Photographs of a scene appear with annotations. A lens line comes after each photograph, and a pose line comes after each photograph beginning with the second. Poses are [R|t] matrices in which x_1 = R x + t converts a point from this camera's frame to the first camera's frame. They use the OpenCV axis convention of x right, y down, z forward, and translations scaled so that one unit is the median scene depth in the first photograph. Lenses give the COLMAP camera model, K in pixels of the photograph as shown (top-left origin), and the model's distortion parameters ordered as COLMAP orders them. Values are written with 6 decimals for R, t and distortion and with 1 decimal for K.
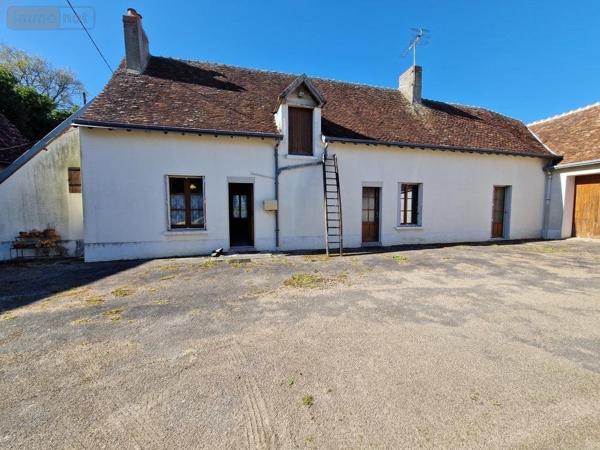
lens RADIAL K [[240.4, 0, 298.0], [0, 240.4, 227.7], [0, 0, 1]] dist [-0.009574, -0.000260]
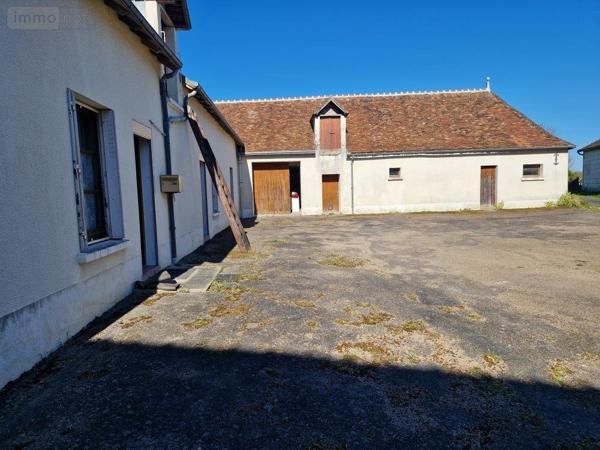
lens RADIAL K [[399.0, 0, 300.0], [0, 399.0, 225.0], [0, 0, 1]] dist [0.000457, -0.000147]
pose [[0.226359, -0.088754, 0.969992, -1.274035], [0.114651, 0.991345, 0.063952, -0.032077], [-0.967273, 0.096735, 0.234575, 0.682678]]
